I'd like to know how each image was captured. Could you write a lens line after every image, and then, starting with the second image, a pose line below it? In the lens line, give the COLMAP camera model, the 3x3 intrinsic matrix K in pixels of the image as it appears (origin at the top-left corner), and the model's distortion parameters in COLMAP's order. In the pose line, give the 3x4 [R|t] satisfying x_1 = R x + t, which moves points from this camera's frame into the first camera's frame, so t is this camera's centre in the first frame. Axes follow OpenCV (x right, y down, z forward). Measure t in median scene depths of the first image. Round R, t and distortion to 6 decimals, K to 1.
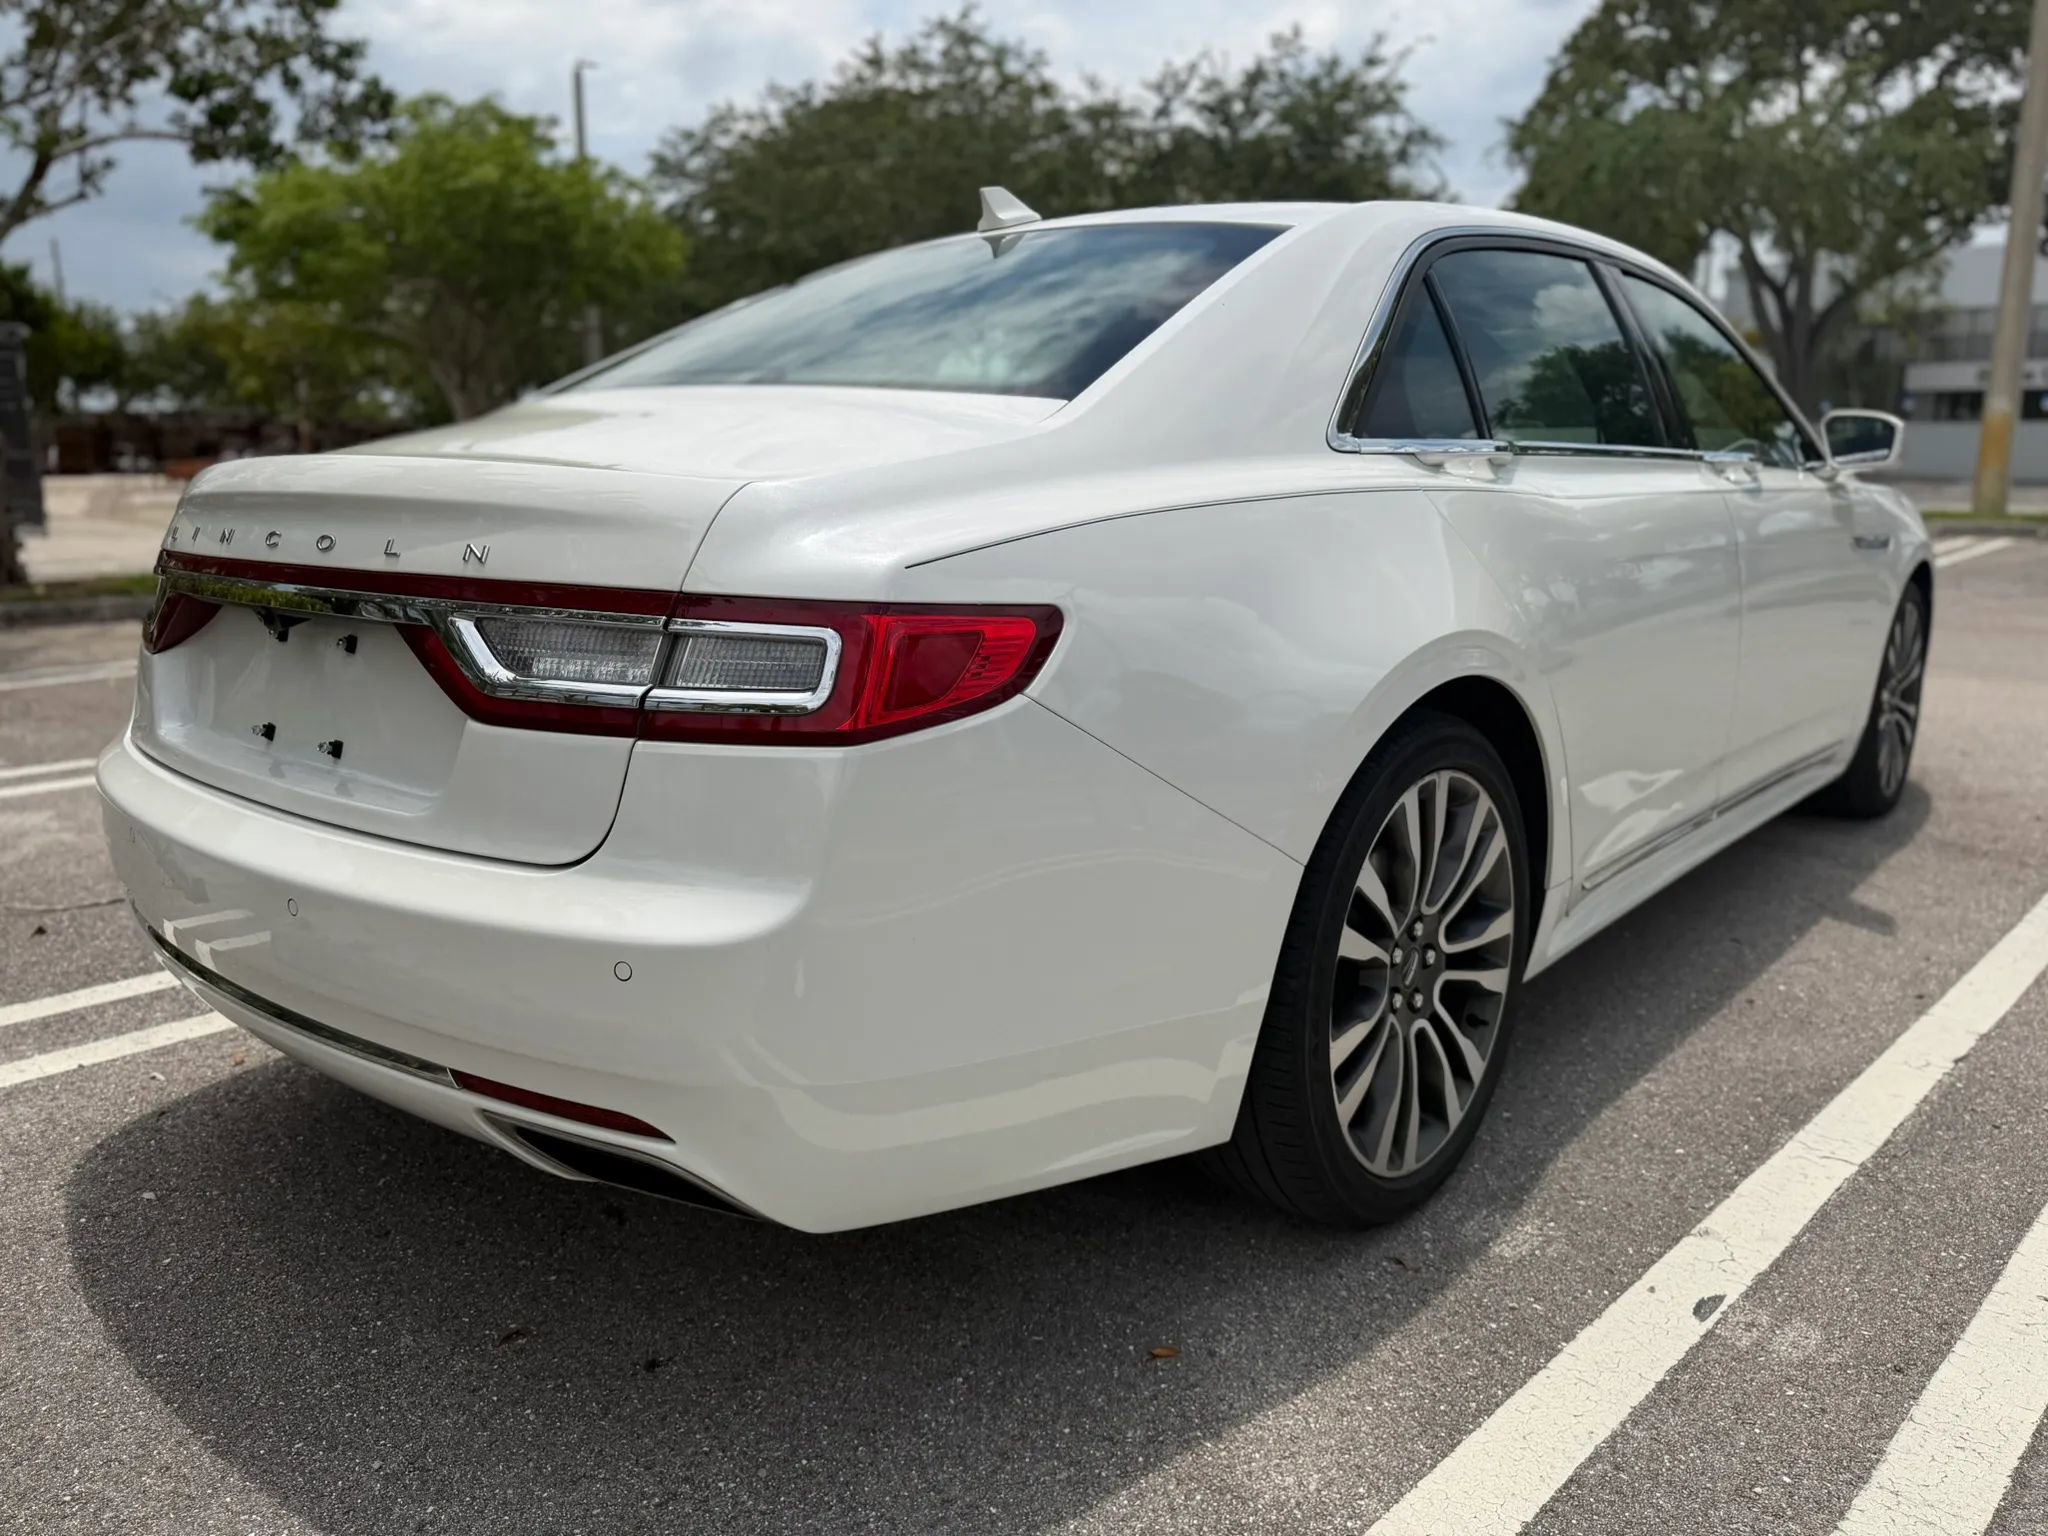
lens RADIAL K [[1470.8, 0, 1060.9], [0, 1470.8, 775.5], [0, 0, 1]] dist [-0.005898, 0.002844]
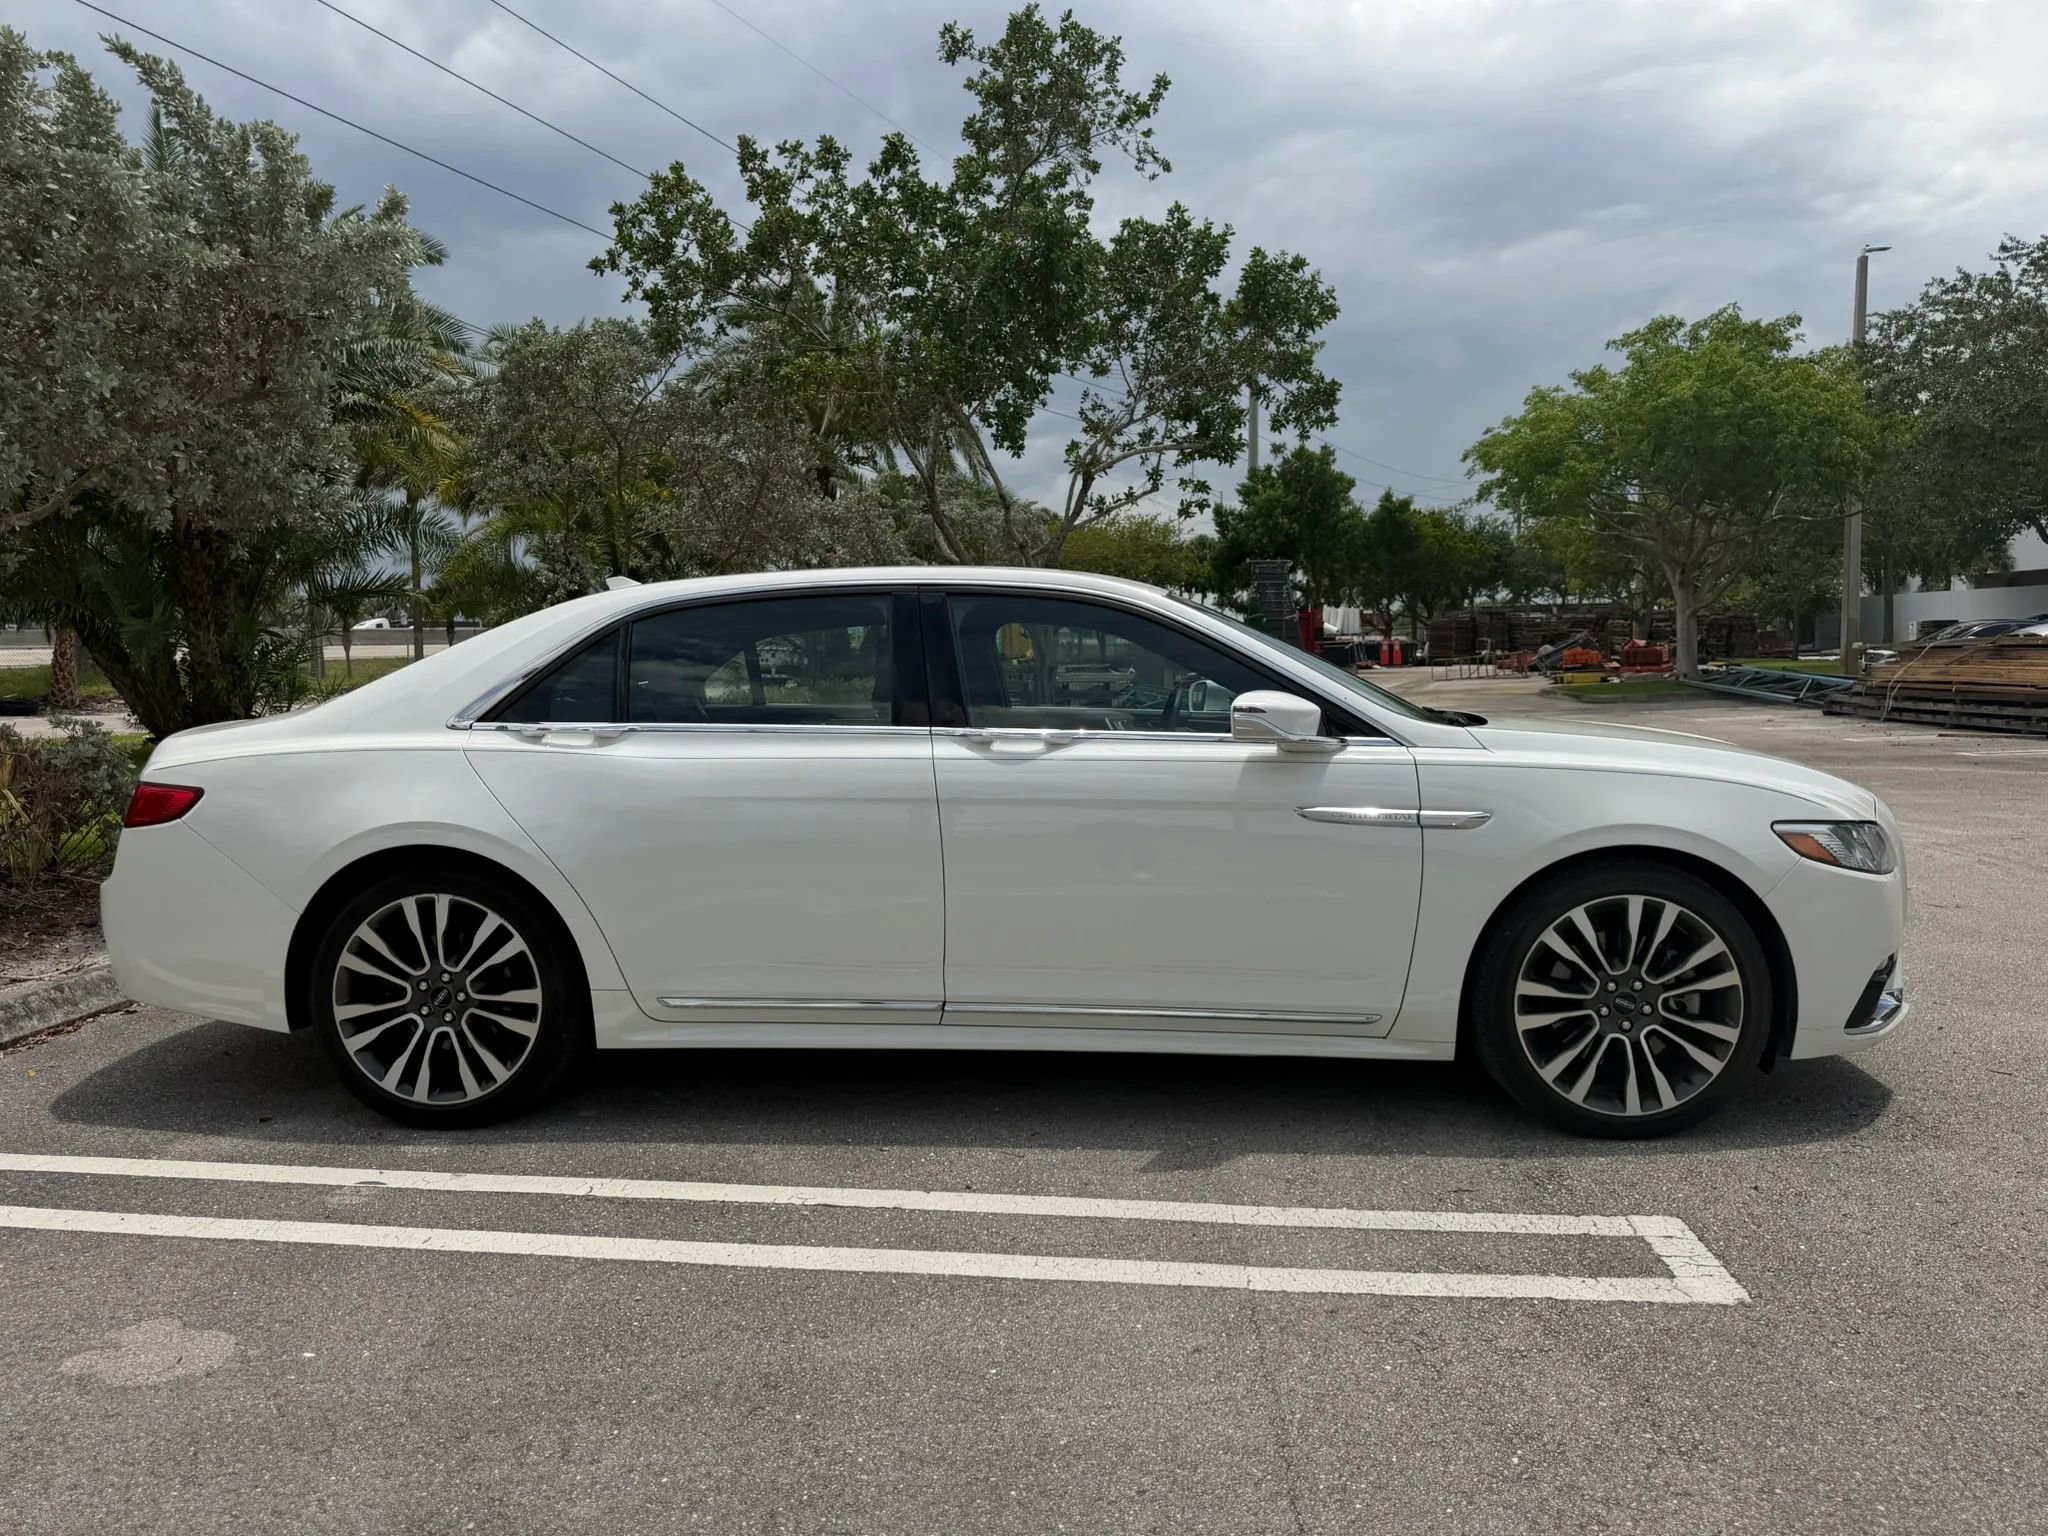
lens RADIAL K [[1470.2, 0, 1024.0], [0, 1470.2, 768.0], [0, 0, 1]] dist [0.044212, -0.083717]
pose [[0.602767, 0.057528, -0.795840, 0.414714], [-0.157329, 0.986386, -0.047859, -0.035737], [0.782253, 0.154057, 0.603612, 0.071940]]
